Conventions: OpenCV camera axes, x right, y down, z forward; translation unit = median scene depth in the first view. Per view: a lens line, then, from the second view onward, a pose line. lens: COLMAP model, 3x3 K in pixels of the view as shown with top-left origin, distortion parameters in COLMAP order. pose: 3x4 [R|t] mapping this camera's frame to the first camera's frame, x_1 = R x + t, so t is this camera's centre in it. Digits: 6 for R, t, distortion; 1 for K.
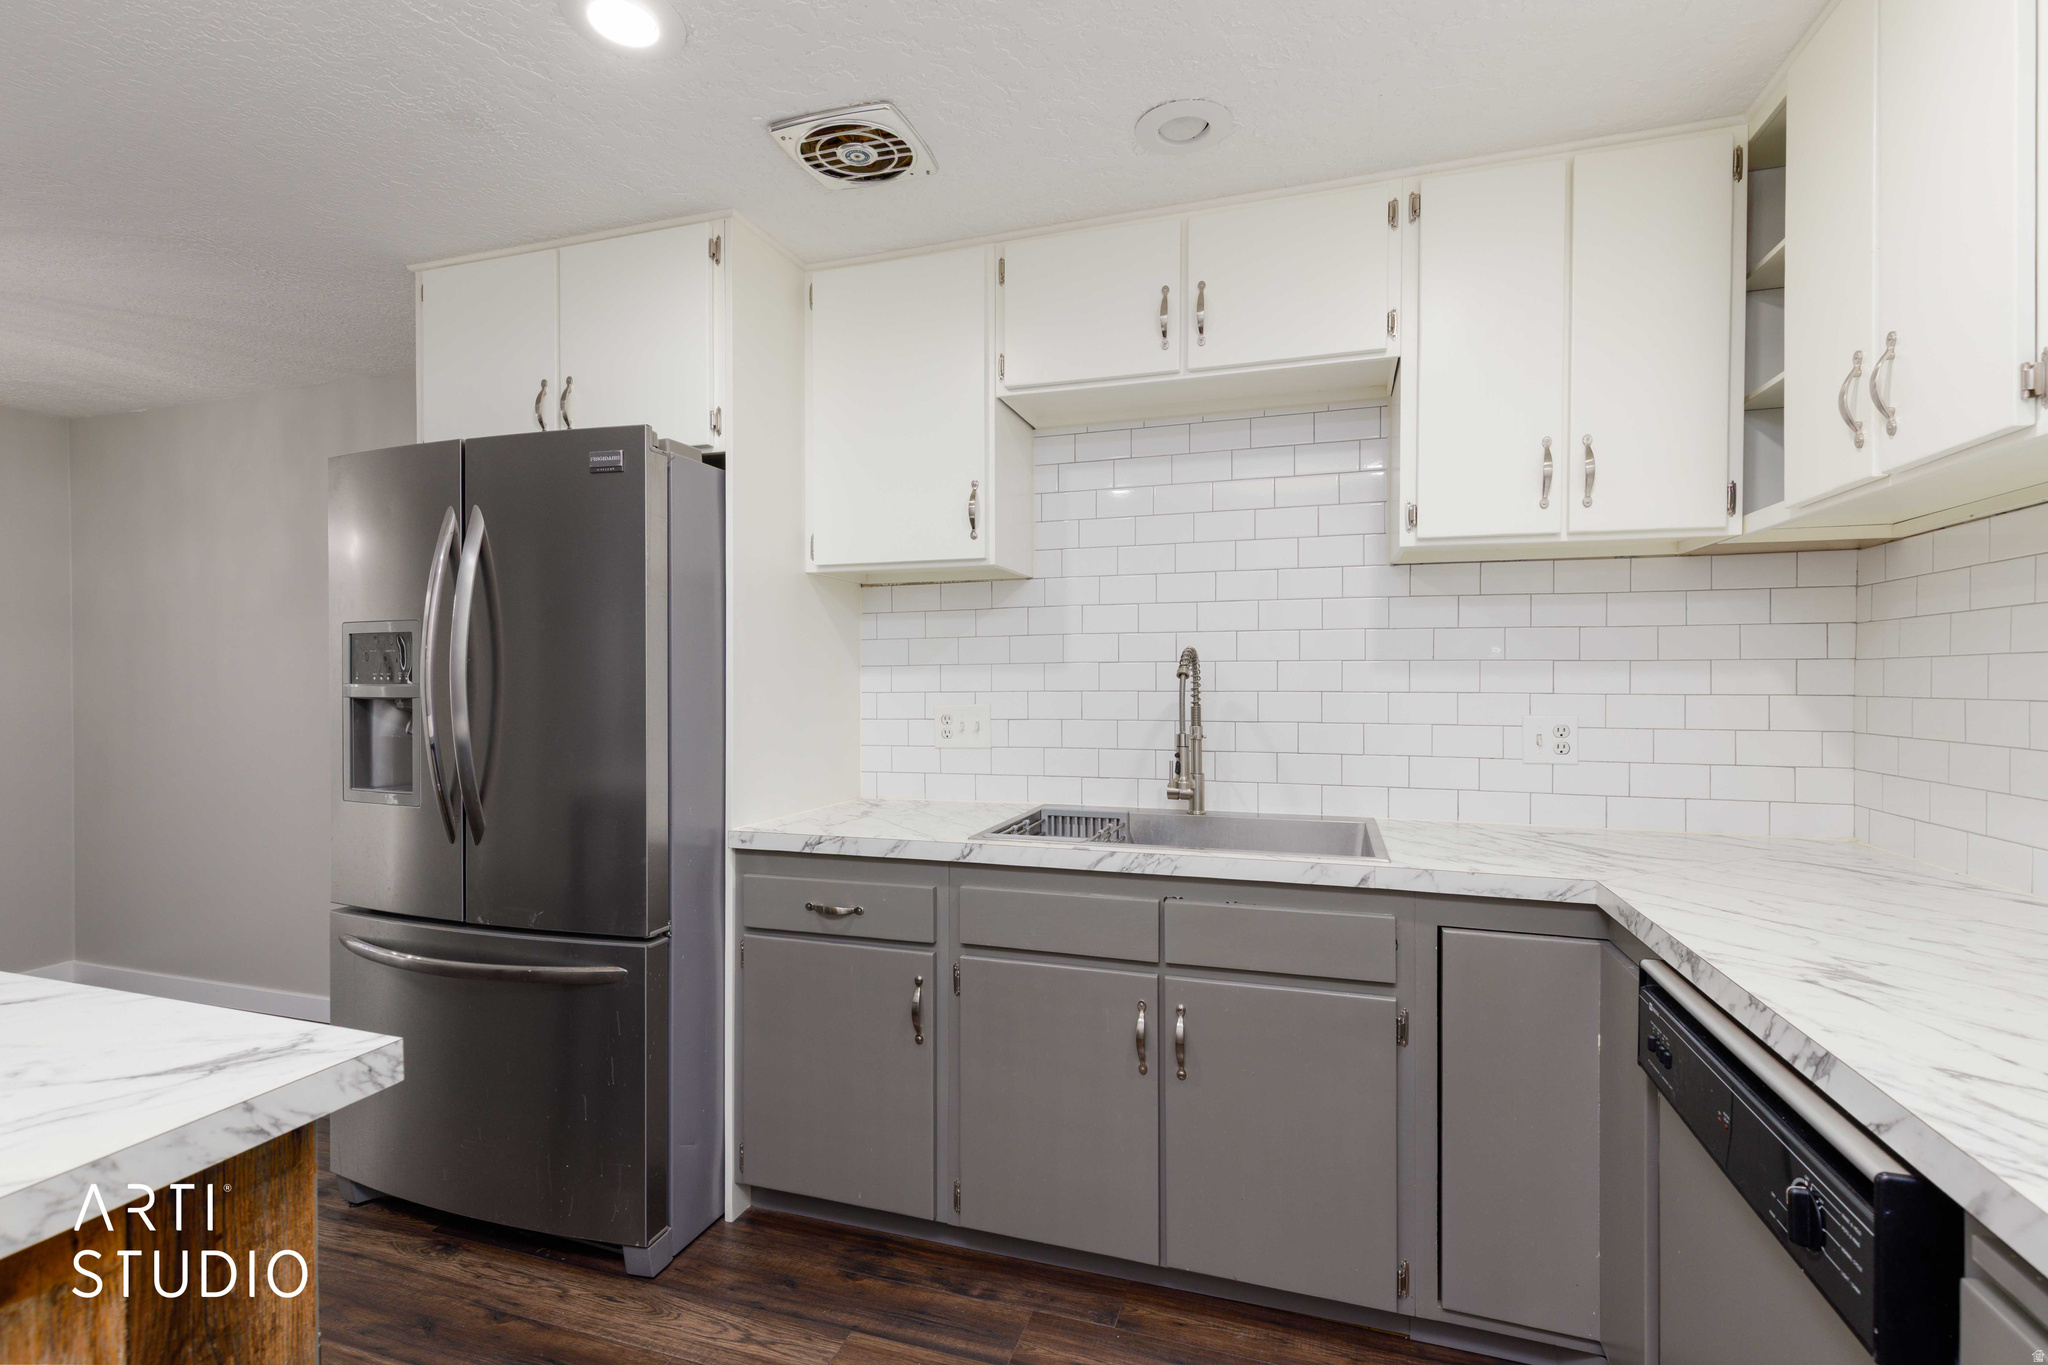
lens RADIAL K [[931.3, 0, 1020.3], [0, 931.3, 679.3], [0, 0, 1]] dist [0.003943, 0.001292]
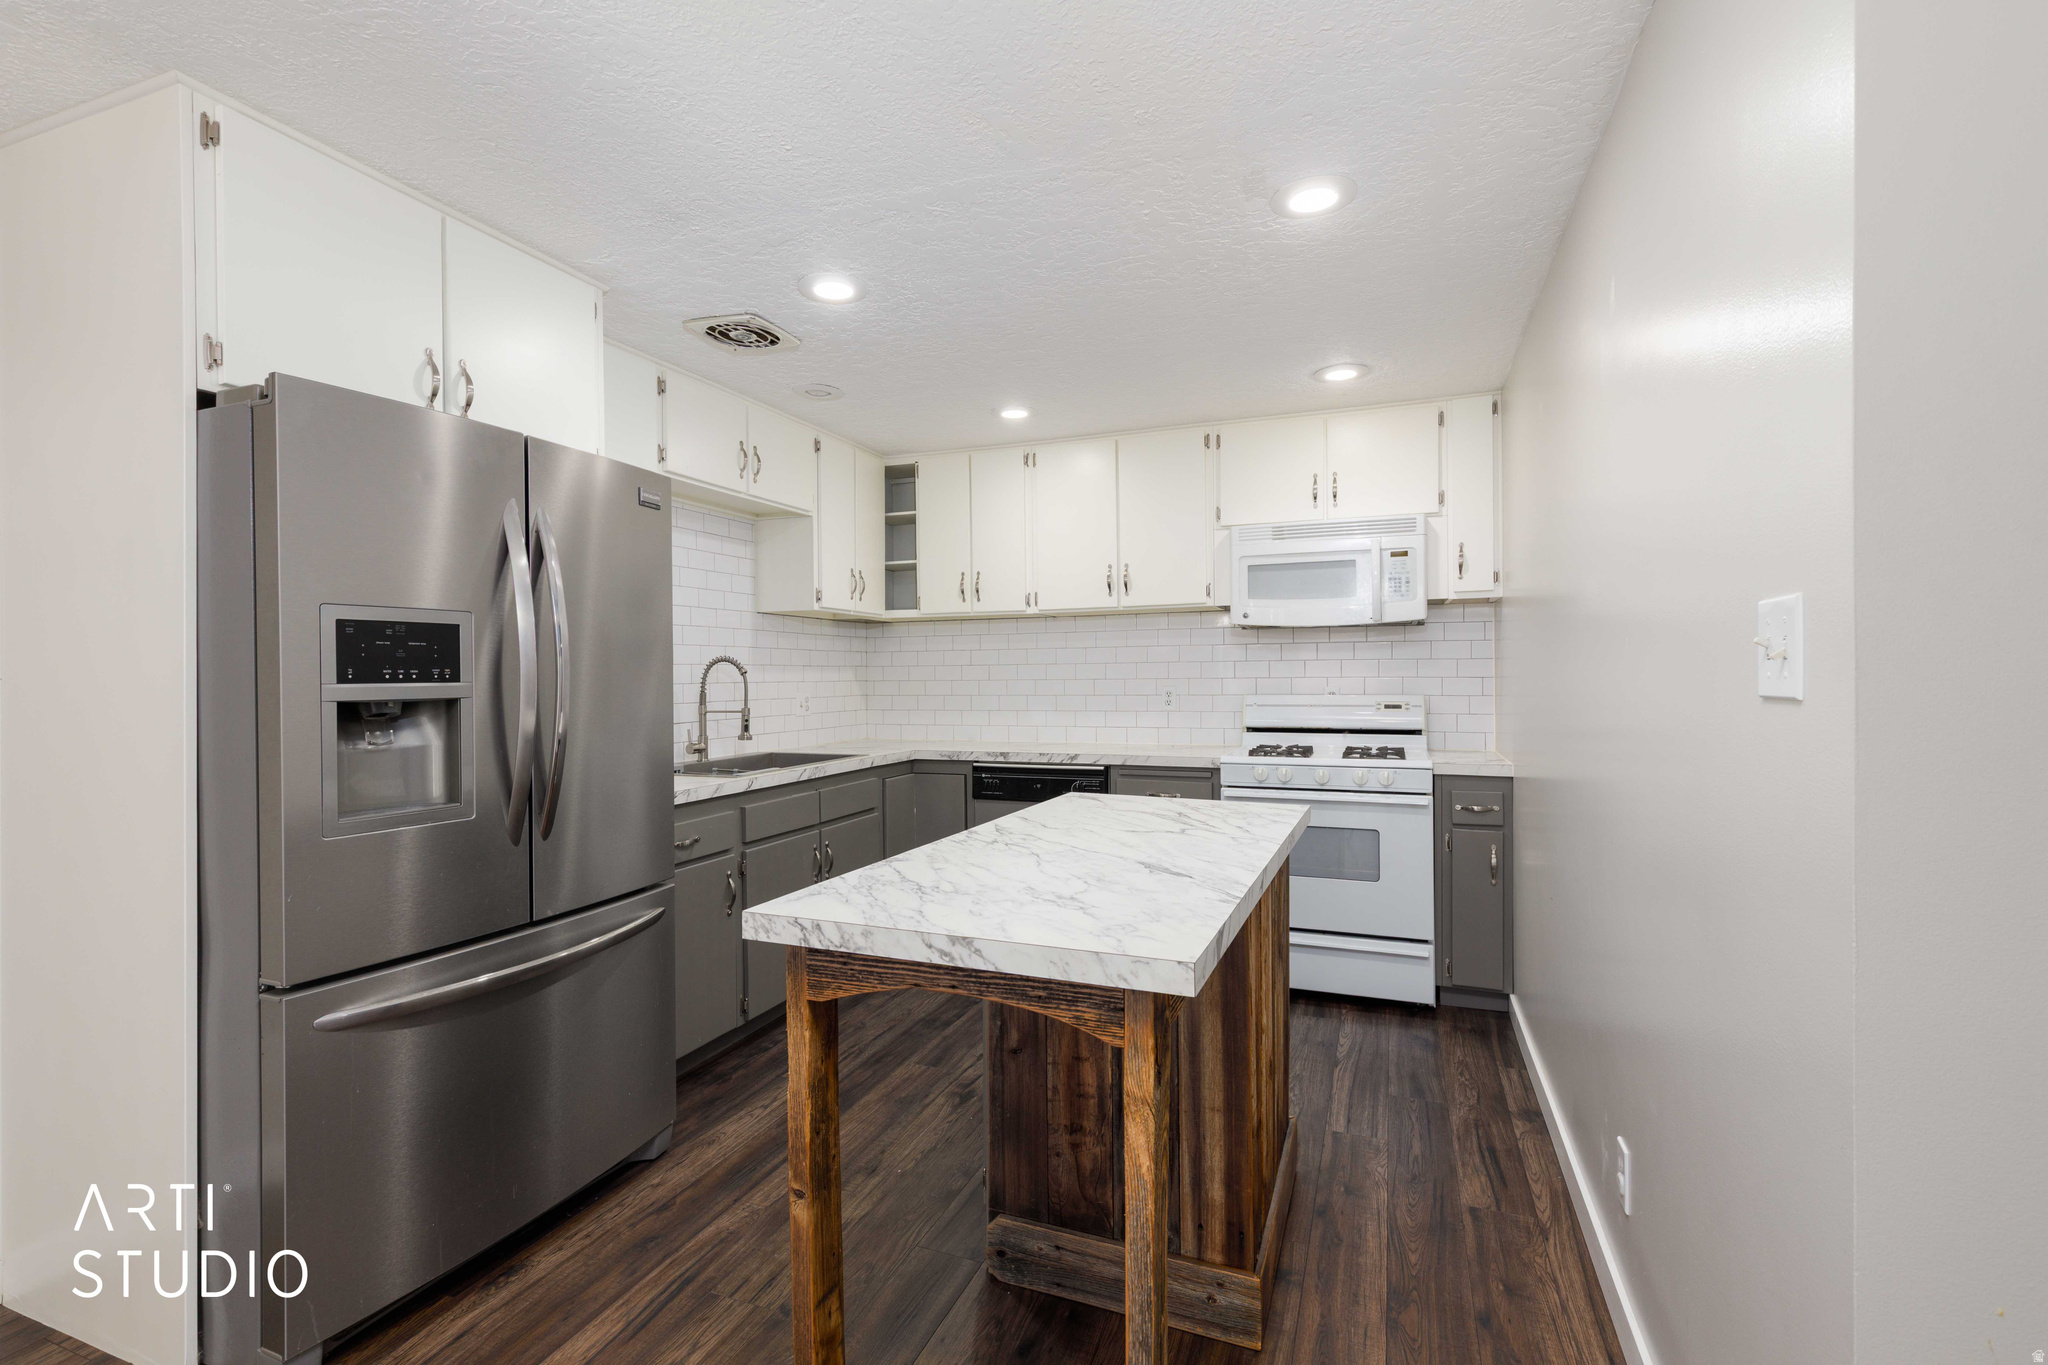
lens RADIAL K [[931.3, 0, 1023.8], [0, 931.3, 672.9], [0, 0, 1]] dist [0.003943, 0.001292]
pose [[0.060468, 0.000307, 0.998170, -1.601810], [0.009610, 0.999953, -0.000889, 0.001694], [-0.998124, 0.009646, 0.060462, 0.429357]]
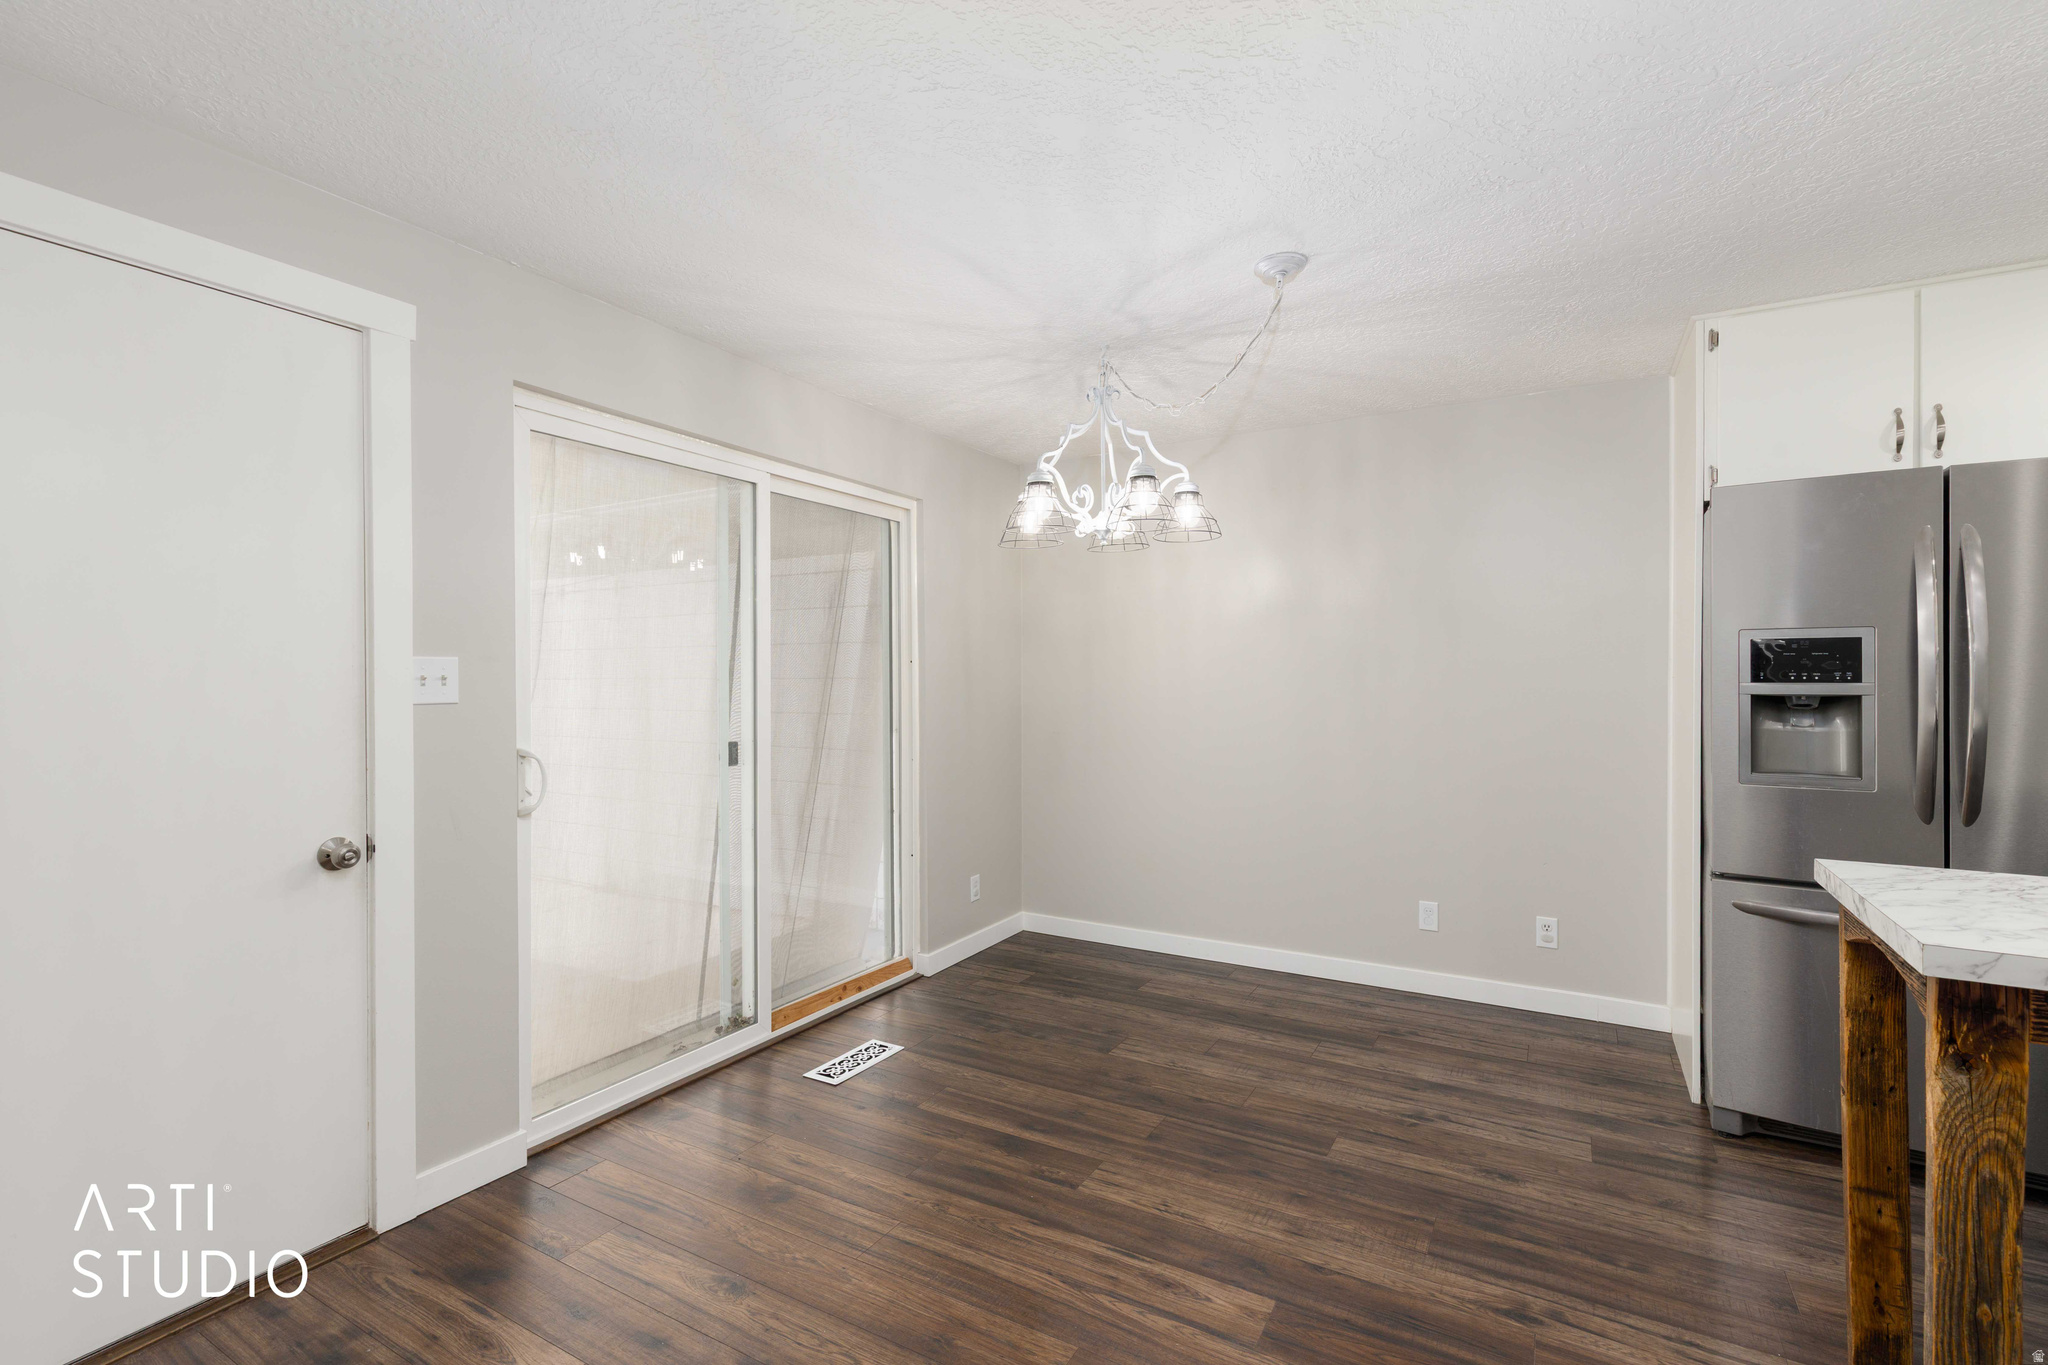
lens RADIAL K [[931.3, 0, 1033.9], [0, 931.3, 671.3], [0, 0, 1]] dist [0.003943, 0.001292]
pose [[0.978008, 0.002347, -0.208553, -1.482247], [-0.004540, 0.999939, -0.010039, 0.006778], [0.208517, 0.010765, 0.977959, -0.342849]]
